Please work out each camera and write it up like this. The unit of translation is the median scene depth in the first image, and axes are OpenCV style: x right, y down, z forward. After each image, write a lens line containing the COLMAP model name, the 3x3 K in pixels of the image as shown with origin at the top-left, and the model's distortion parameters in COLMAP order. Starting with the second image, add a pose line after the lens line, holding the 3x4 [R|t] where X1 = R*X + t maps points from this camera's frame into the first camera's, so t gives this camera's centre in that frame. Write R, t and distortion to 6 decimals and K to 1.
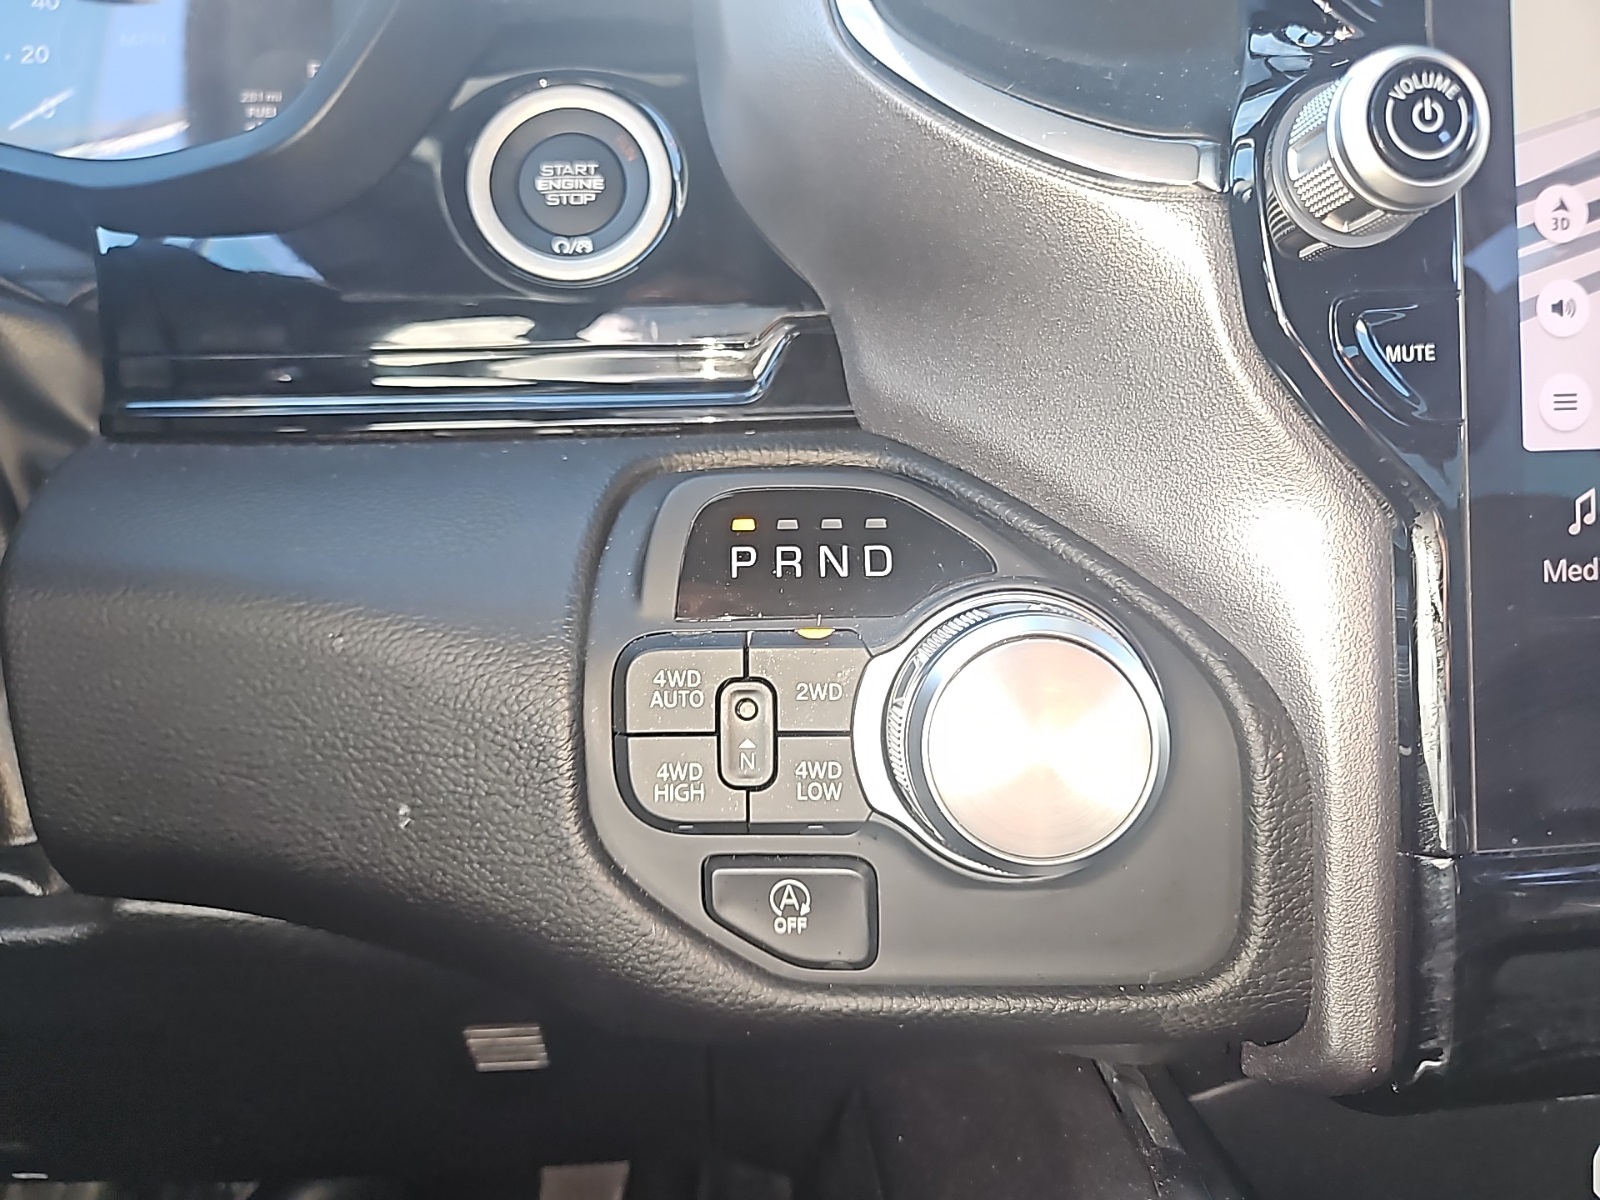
lens RADIAL K [[1107.3, 0, 800.0], [0, 1107.3, 600.0], [0, 0, 1]] dist [0.010413, -0.006789]
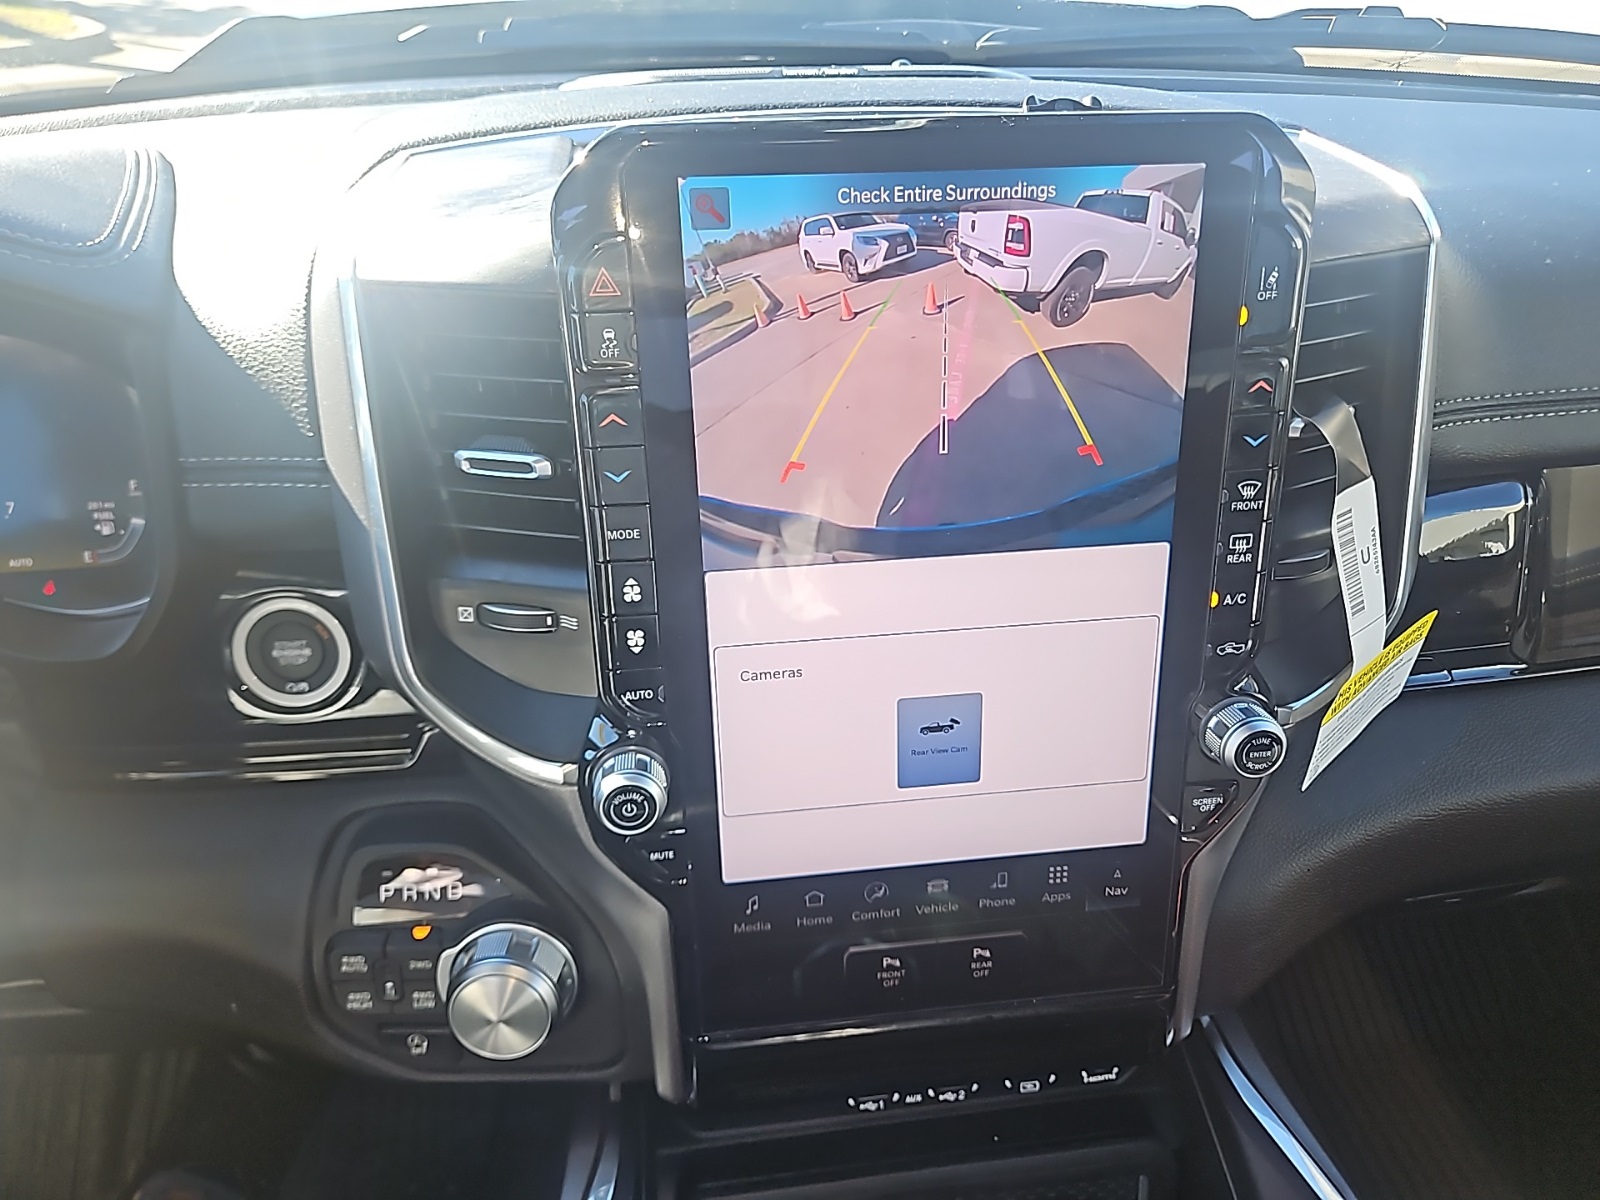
lens RADIAL K [[1107.3, 0, 800.0], [0, 1107.3, 600.0], [0, 0, 1]] dist [0.010413, -0.006789]
pose [[0.998916, -0.000729, 0.046552, 0.653214], [-0.013445, 0.952761, 0.303425, -1.255164], [-0.044575, -0.303722, 0.951718, -0.878122]]
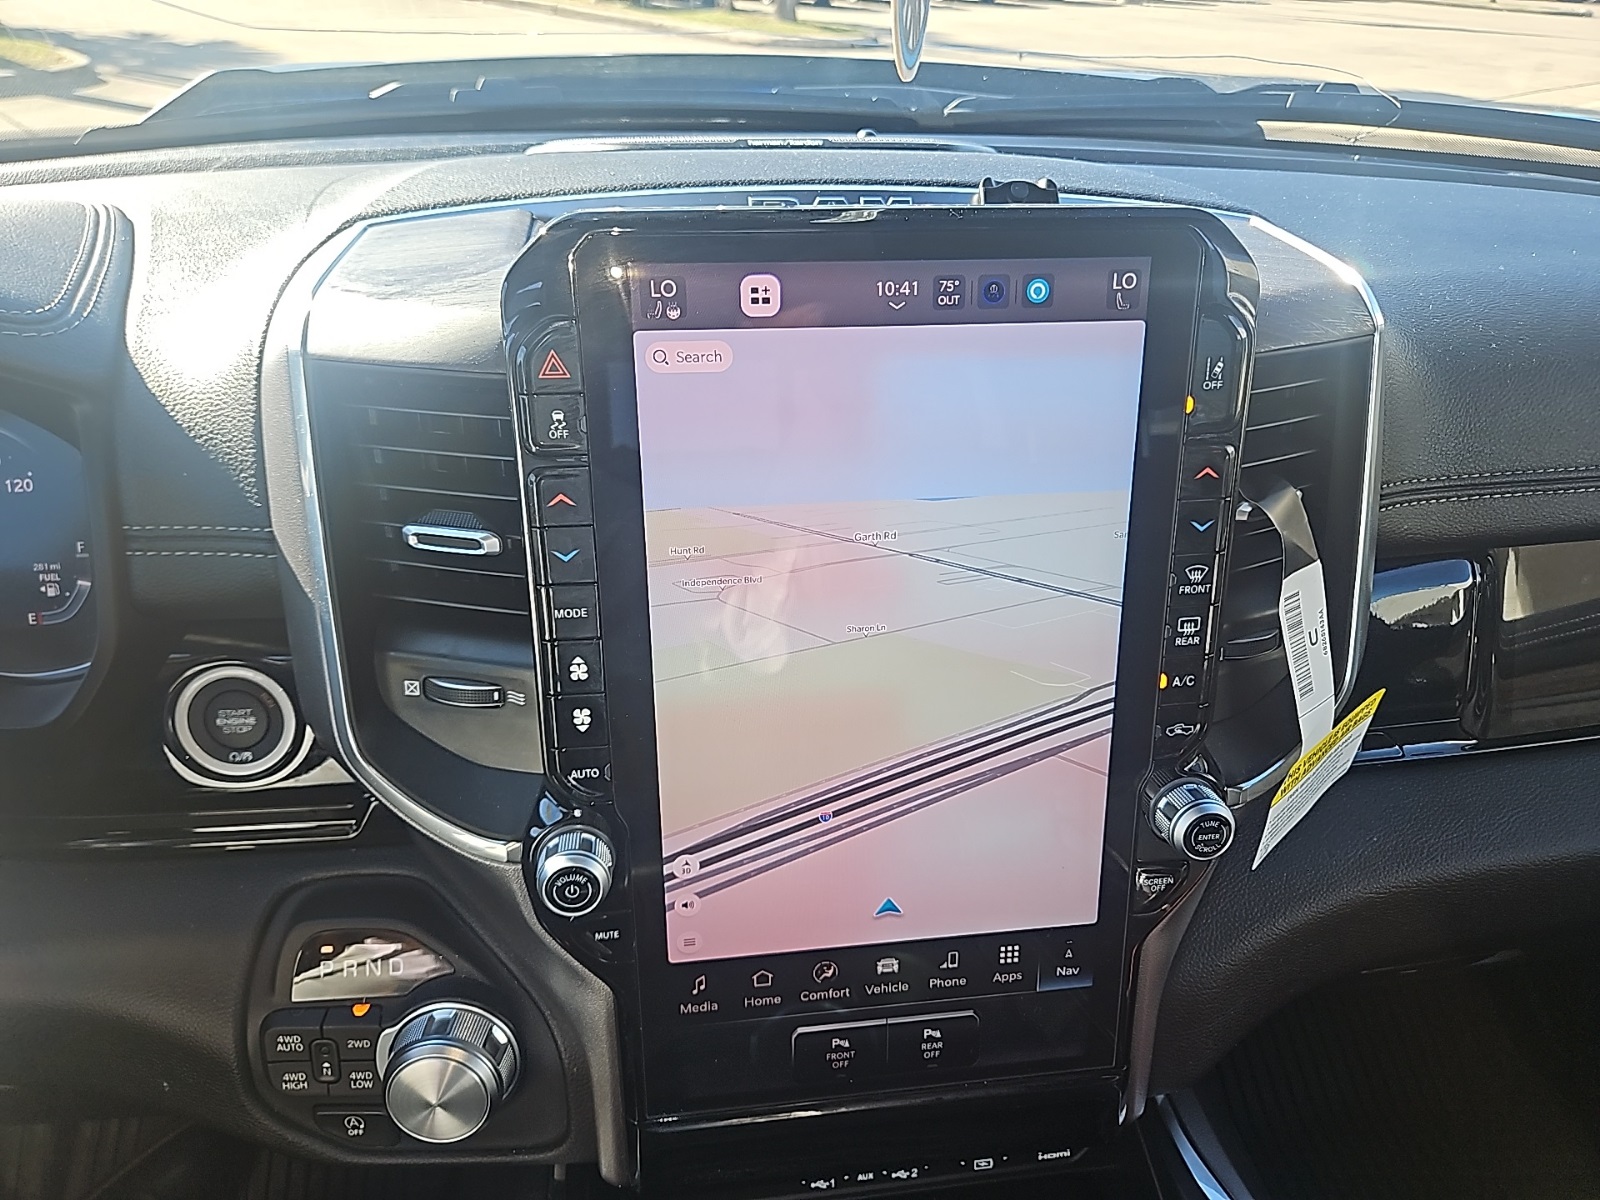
lens RADIAL K [[1107.3, 0, 800.0], [0, 1107.3, 600.0], [0, 0, 1]] dist [0.010413, -0.006789]
pose [[0.997674, 0.012685, 0.066978, 0.700205], [-0.030427, 0.962093, 0.271019, -1.323989], [-0.061001, -0.272427, 0.960241, -0.854539]]
